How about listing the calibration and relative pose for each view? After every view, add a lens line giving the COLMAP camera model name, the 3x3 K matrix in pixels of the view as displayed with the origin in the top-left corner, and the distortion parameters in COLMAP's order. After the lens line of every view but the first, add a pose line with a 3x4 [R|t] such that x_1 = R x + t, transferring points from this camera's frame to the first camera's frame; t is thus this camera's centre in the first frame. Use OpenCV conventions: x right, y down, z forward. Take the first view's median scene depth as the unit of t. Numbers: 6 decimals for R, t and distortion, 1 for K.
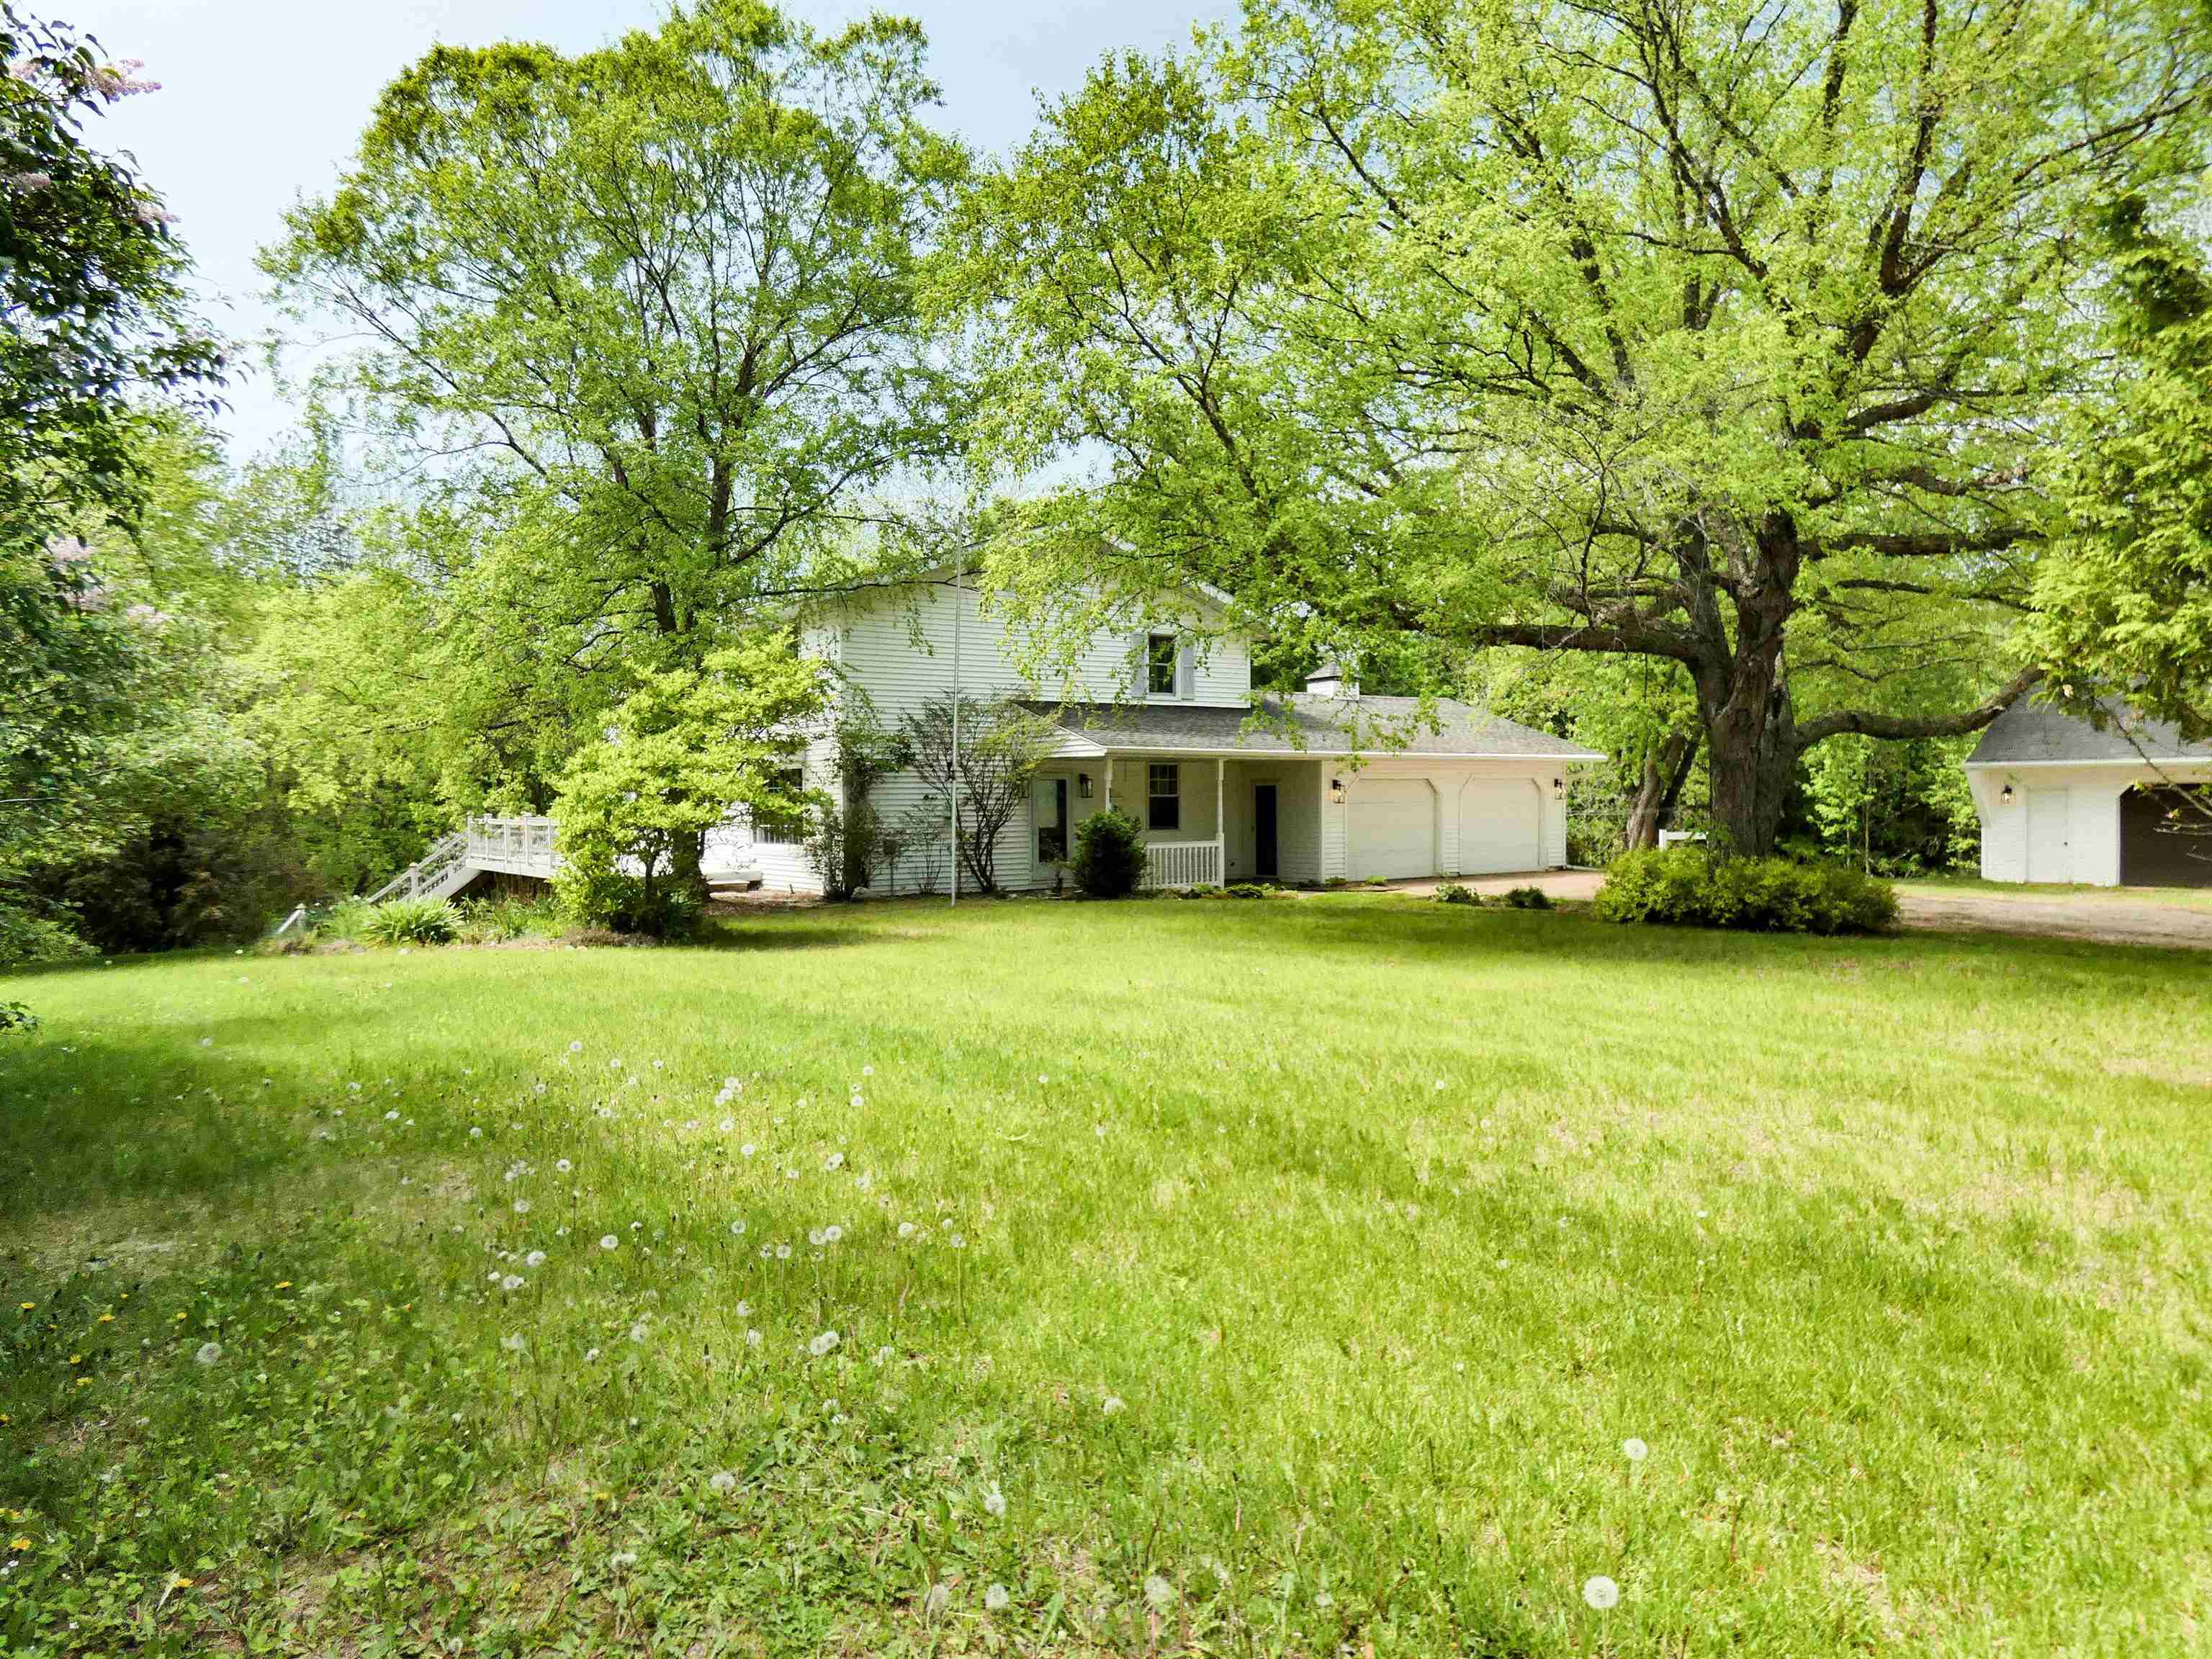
lens RADIAL K [[1448.0, 0, 1106.0], [0, 1448.0, 829.5], [0, 0, 1]] dist [-0.006198, 0.000322]
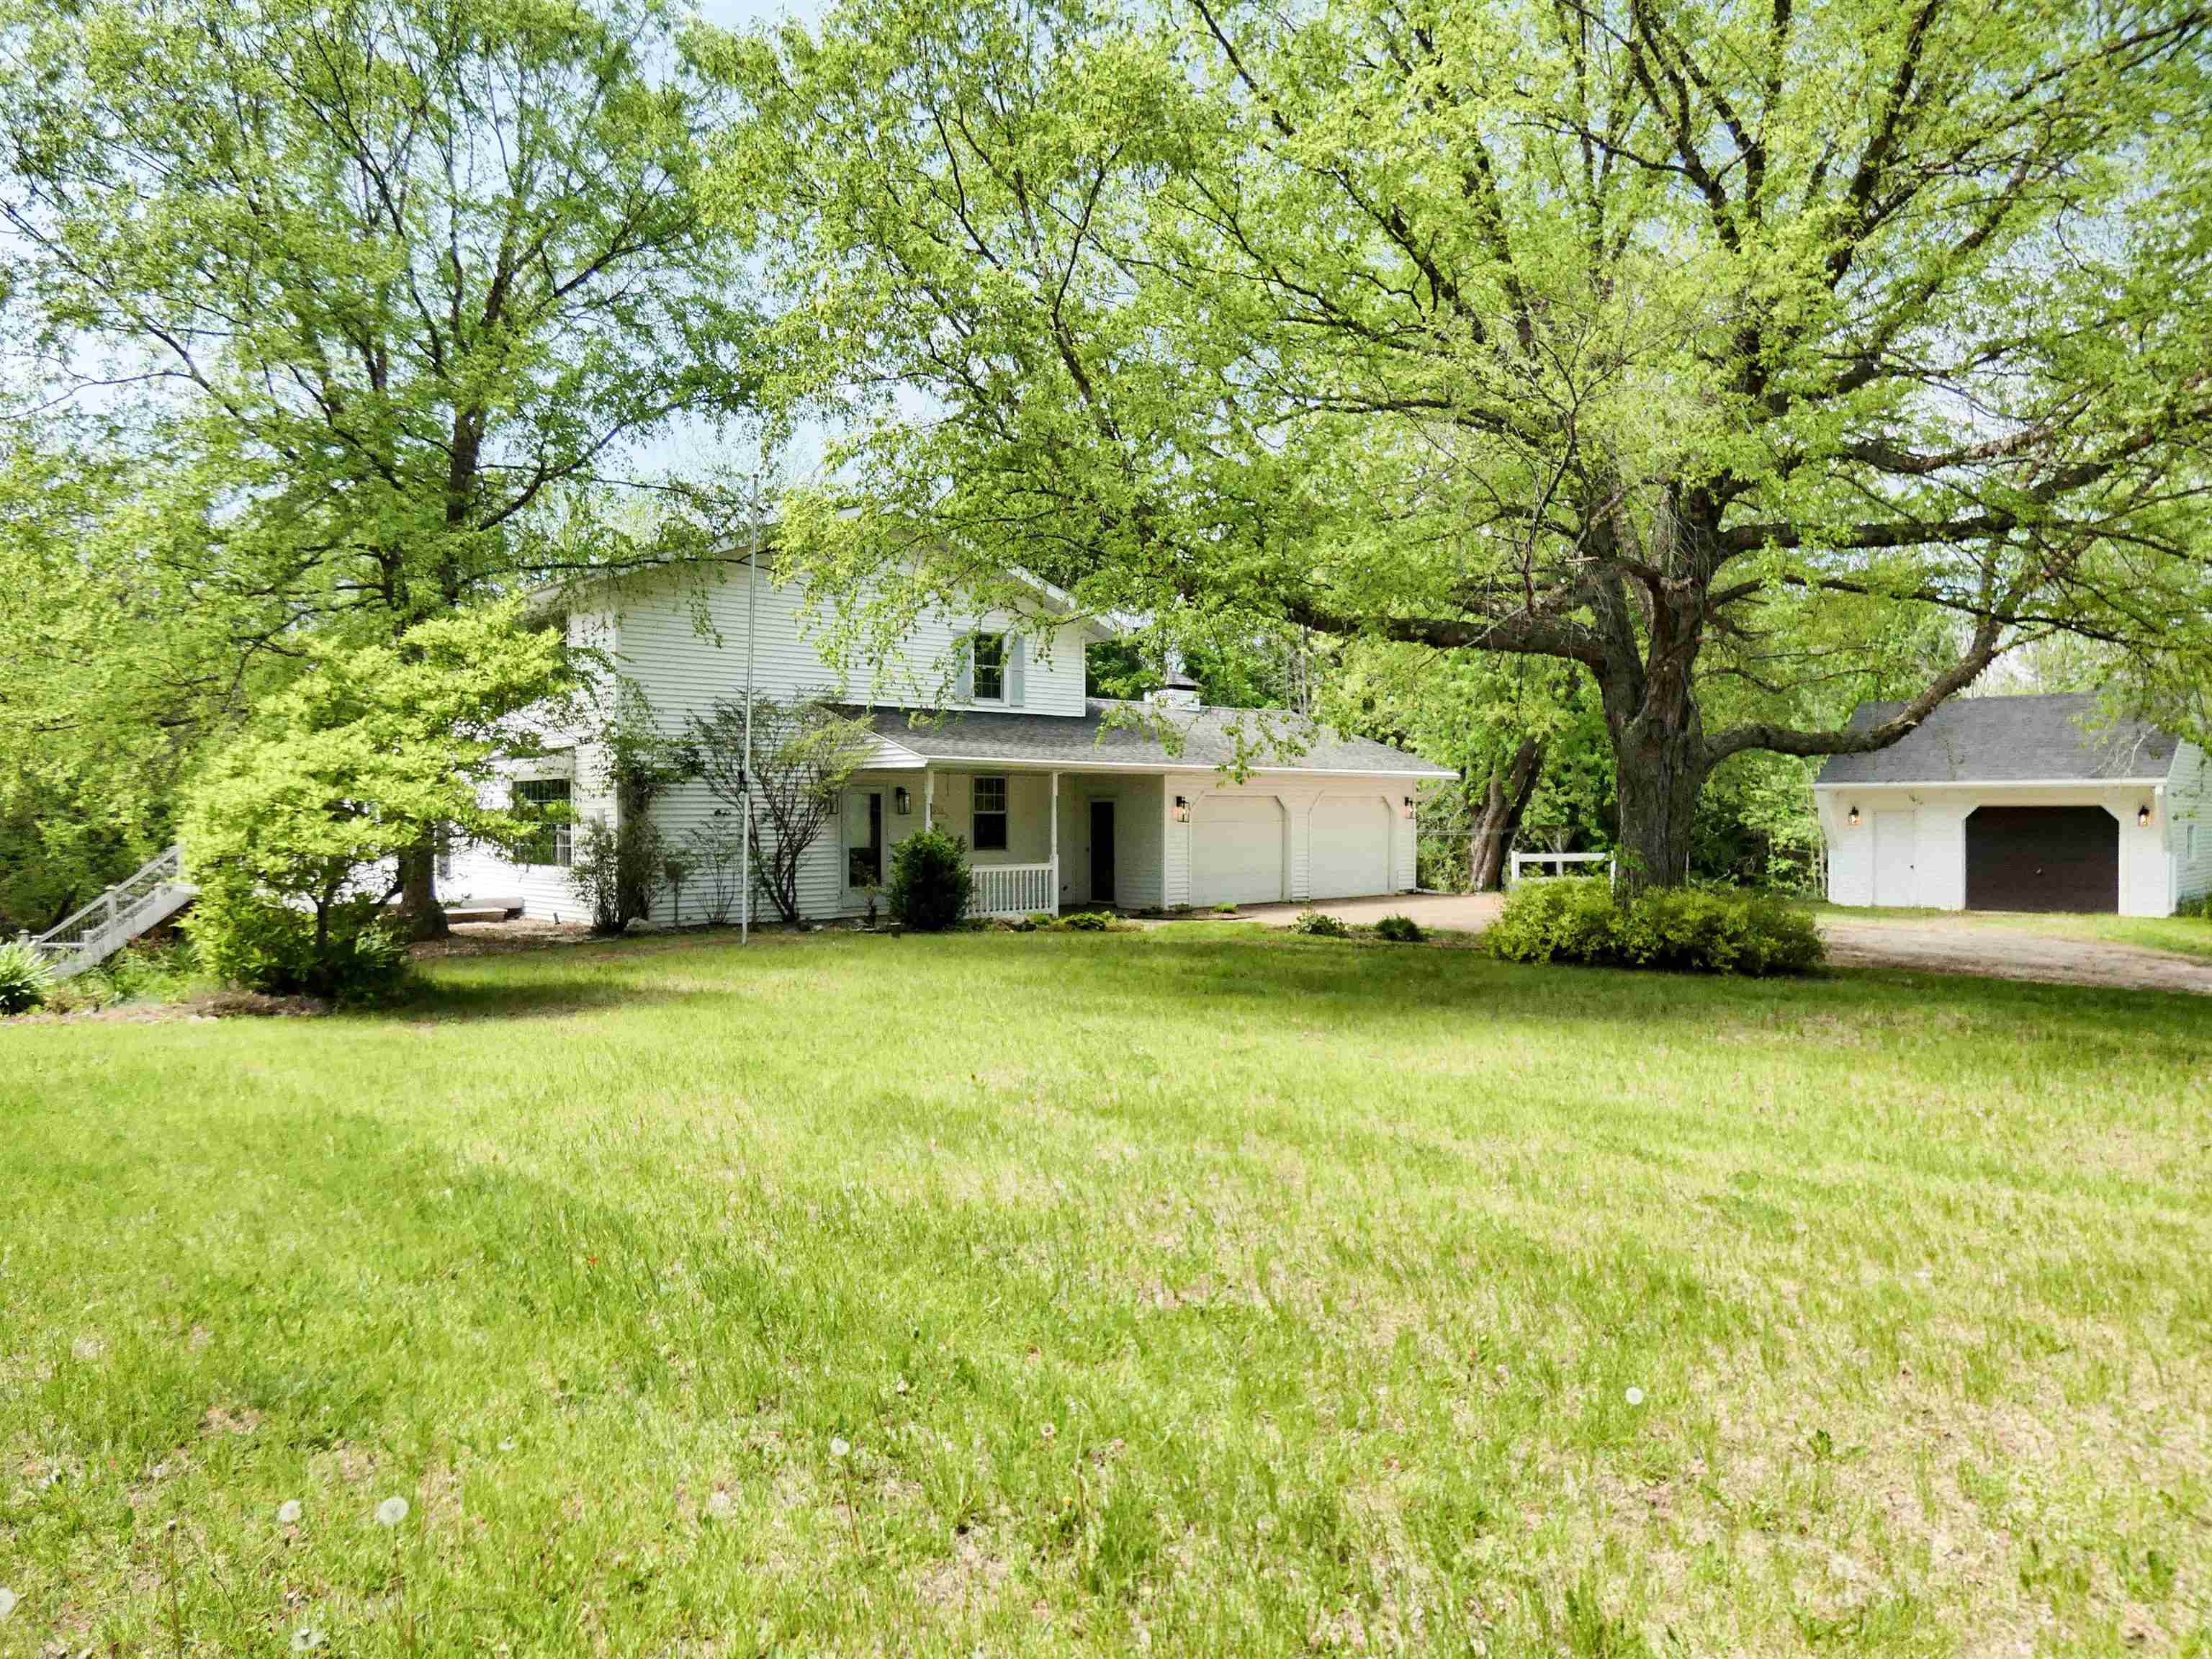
lens RADIAL K [[1448.0, 0, 1106.0], [0, 1448.0, 829.5], [0, 0, 1]] dist [-0.006198, 0.000322]
pose [[0.991771, 0.004513, 0.127948, -0.004753], [-0.003138, 0.999935, -0.010944, -0.003937], [-0.127989, 0.010452, 0.991720, 0.124550]]
